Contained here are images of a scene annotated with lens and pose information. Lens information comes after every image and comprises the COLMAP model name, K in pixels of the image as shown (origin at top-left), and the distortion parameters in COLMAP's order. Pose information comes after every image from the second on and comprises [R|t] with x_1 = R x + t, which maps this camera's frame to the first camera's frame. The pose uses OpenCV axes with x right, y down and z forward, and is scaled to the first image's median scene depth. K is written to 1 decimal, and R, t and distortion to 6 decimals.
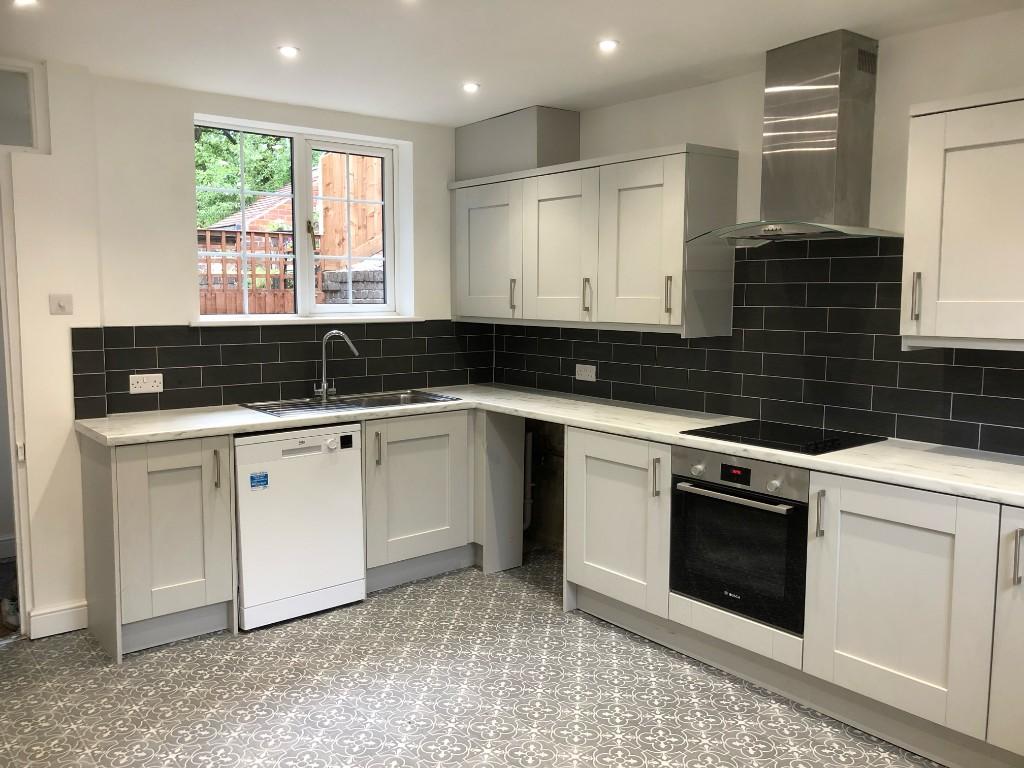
lens RADIAL K [[835.6, 0, 508.5], [0, 835.6, 384.3], [0, 0, 1]] dist [-0.003814, -0.005456]
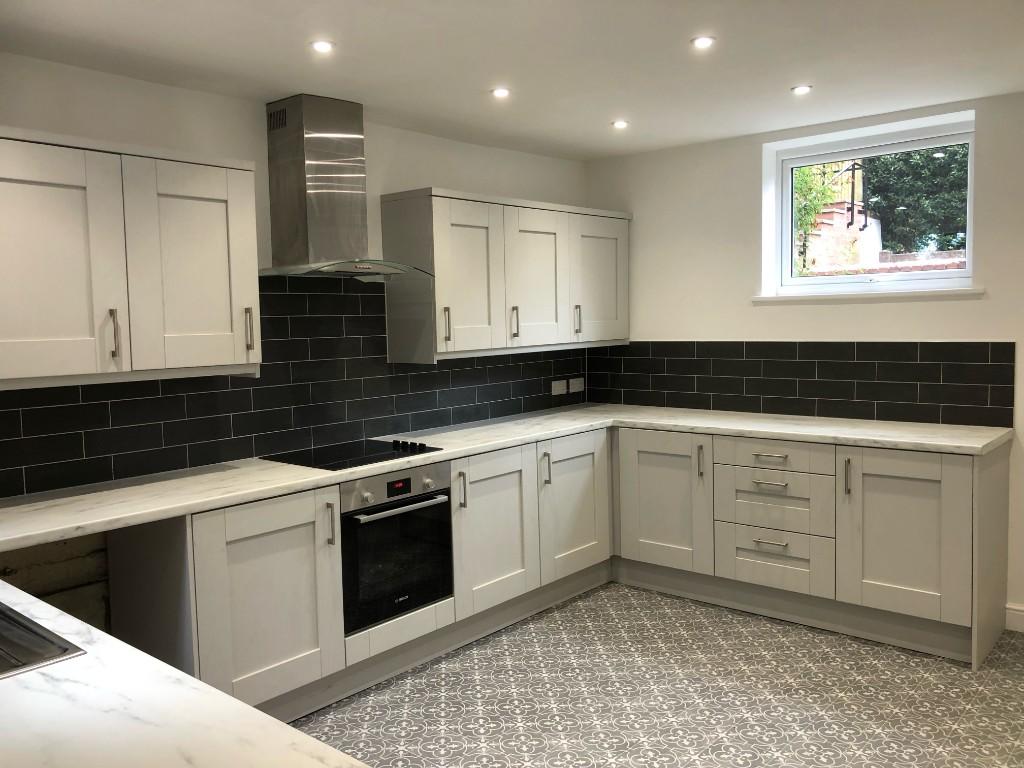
lens RADIAL K [[835.6, 0, 508.2], [0, 835.6, 380.2], [0, 0, 1]] dist [-0.003814, -0.005456]
pose [[-0.181943, -0.068331, 0.980932, -0.811658], [0.135111, 0.986383, 0.093771, -0.113340], [-0.973983, 0.149595, -0.170233, 1.013446]]
